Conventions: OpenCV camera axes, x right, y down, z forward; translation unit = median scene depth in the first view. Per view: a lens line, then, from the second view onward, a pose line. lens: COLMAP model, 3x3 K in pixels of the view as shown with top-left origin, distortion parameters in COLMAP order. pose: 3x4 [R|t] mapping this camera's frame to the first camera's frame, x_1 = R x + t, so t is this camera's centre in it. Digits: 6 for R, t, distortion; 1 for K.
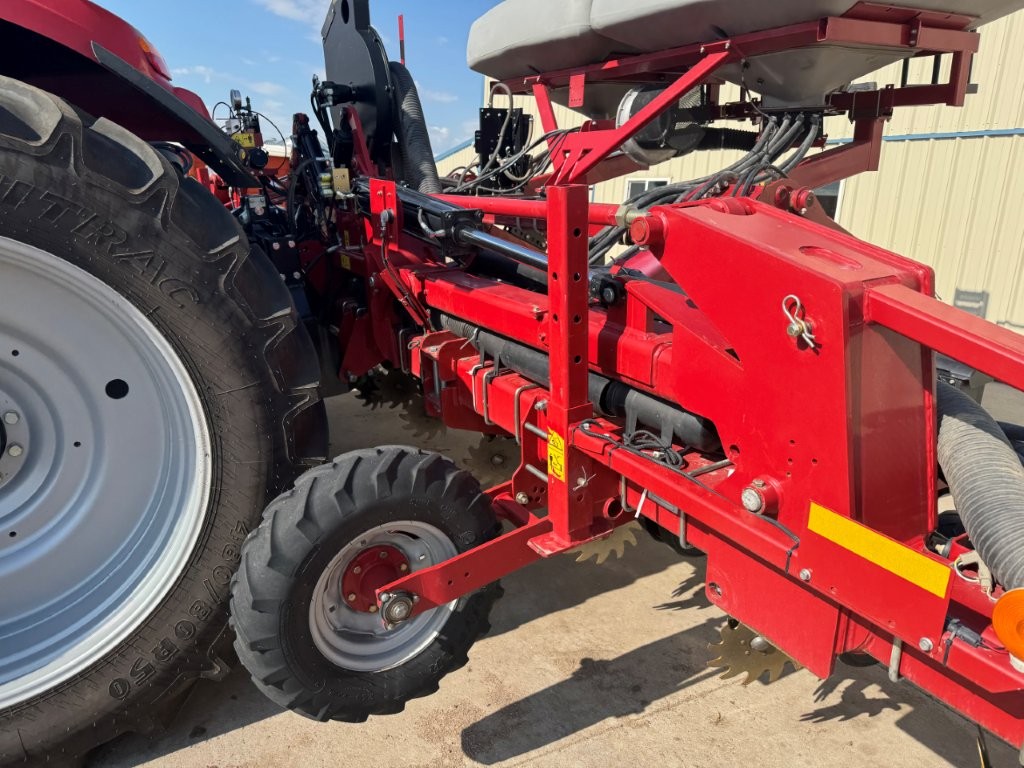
lens RADIAL K [[735.6, 0, 517.5], [0, 735.6, 385.1], [0, 0, 1]] dist [0.117627, -0.159288]
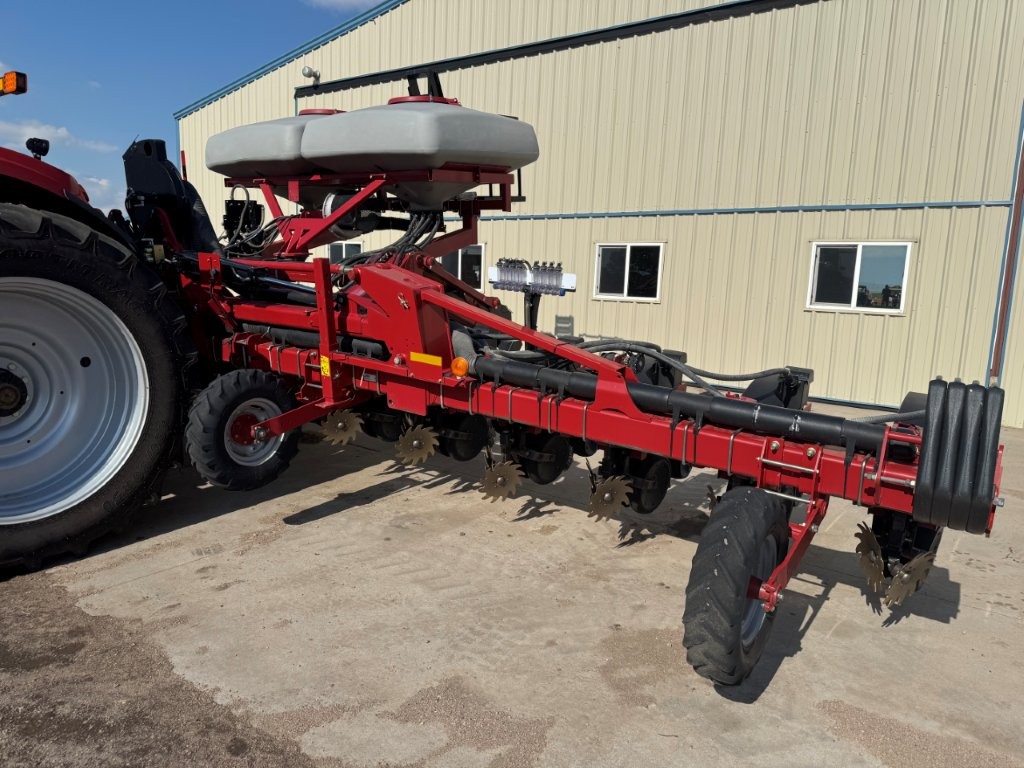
lens RADIAL K [[735.6, 0, 517.5], [0, 735.6, 385.1], [0, 0, 1]] dist [0.117627, -0.159288]
pose [[0.922371, -0.079095, 0.378120, -0.195063], [0.106172, 0.993025, -0.051271, 0.233865], [-0.371428, 0.087436, 0.924336, -1.003099]]
